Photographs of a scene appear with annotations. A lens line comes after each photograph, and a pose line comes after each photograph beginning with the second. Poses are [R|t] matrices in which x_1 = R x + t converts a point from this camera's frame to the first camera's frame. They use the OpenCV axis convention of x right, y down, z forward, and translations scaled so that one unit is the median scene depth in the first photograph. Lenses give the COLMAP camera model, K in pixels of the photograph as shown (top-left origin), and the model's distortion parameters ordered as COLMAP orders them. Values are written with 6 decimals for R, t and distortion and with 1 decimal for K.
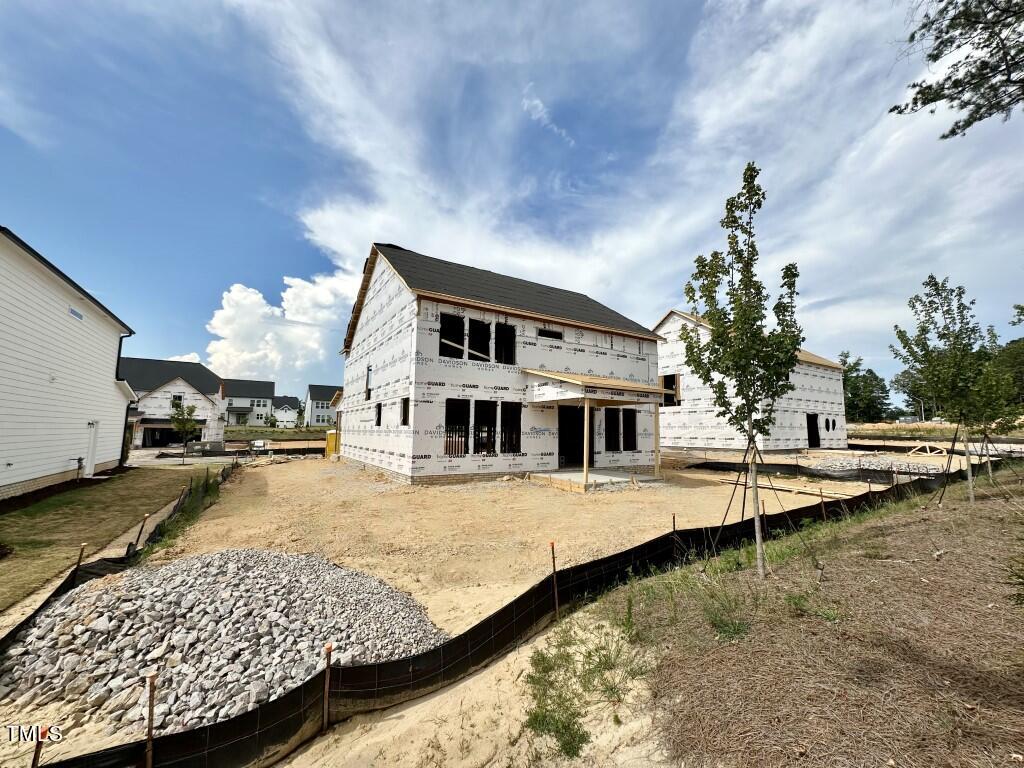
lens RADIAL K [[408.0, 0, 522.1], [0, 408.0, 383.2], [0, 0, 1]] dist [-0.002120, 0.000285]
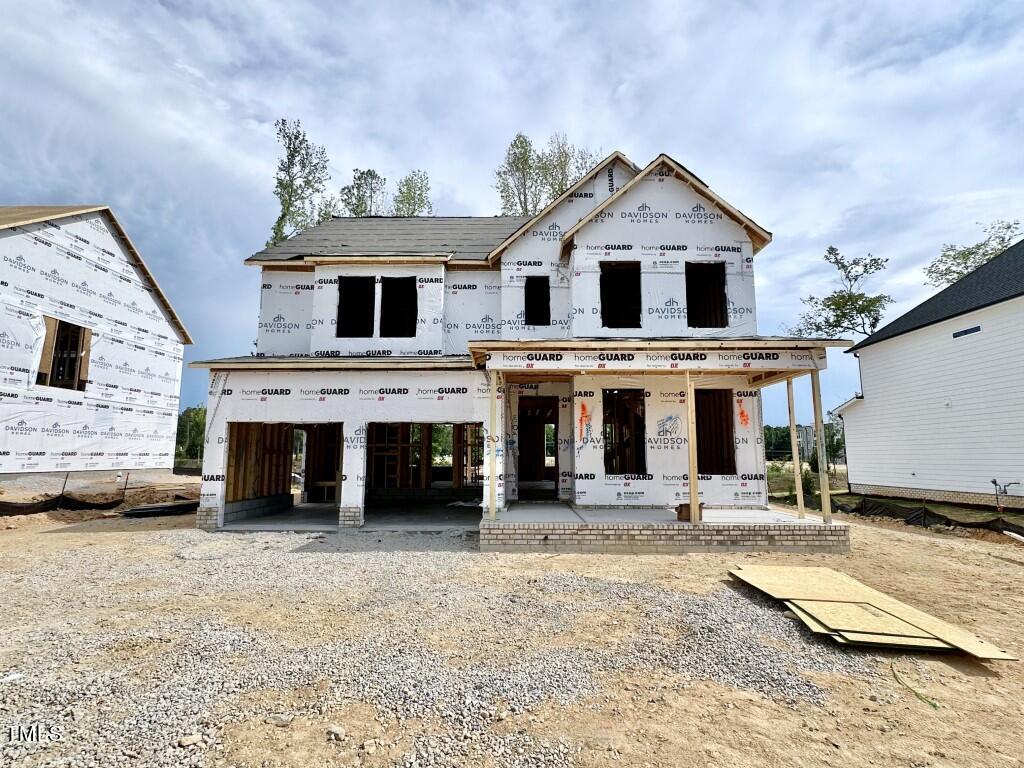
lens RADIAL K [[538.0, 0, 509.0], [0, 538.0, 384.5], [0, 0, 1]] dist [-0.007200, -0.001042]
pose [[-0.823517, 0.063380, 0.563740, -0.828139], [-0.077138, 0.971999, -0.221964, 0.296201], [-0.562023, -0.226277, -0.795568, 2.357494]]
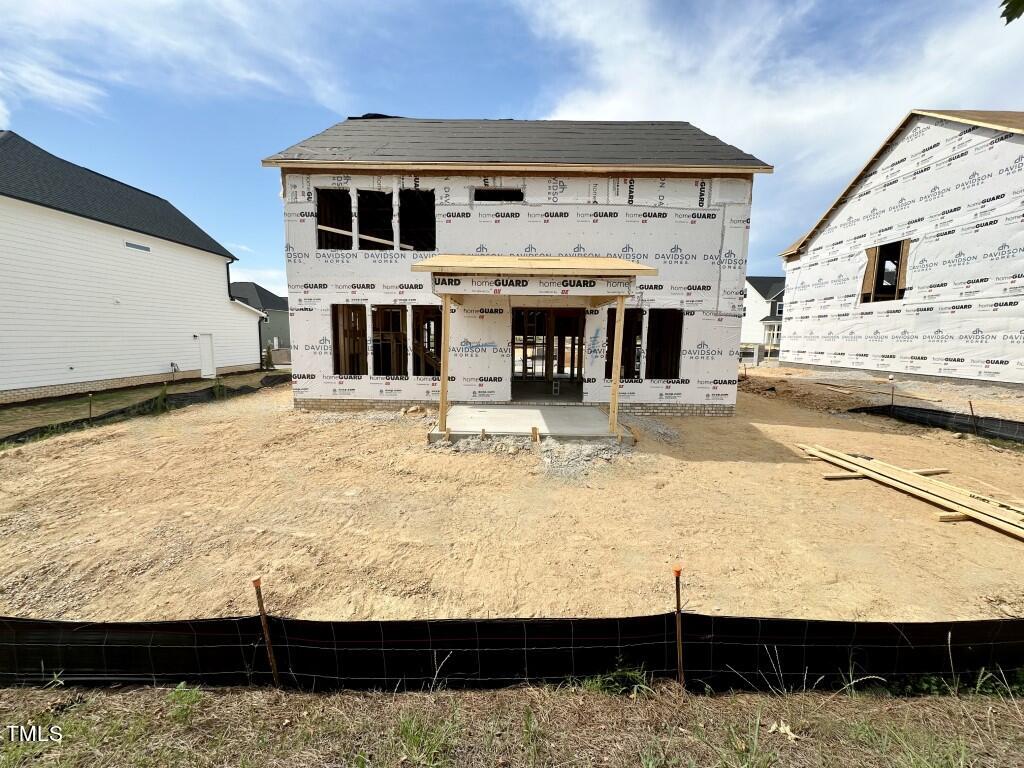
lens RADIAL K [[408.0, 0, 514.7], [0, 408.0, 383.6], [0, 0, 1]] dist [-0.002120, 0.000285]
pose [[0.841836, 0.062249, -0.536131, 0.470782], [0.060404, 0.976221, 0.208192, 0.038656], [0.536342, -0.207648, 0.818058, 0.451609]]
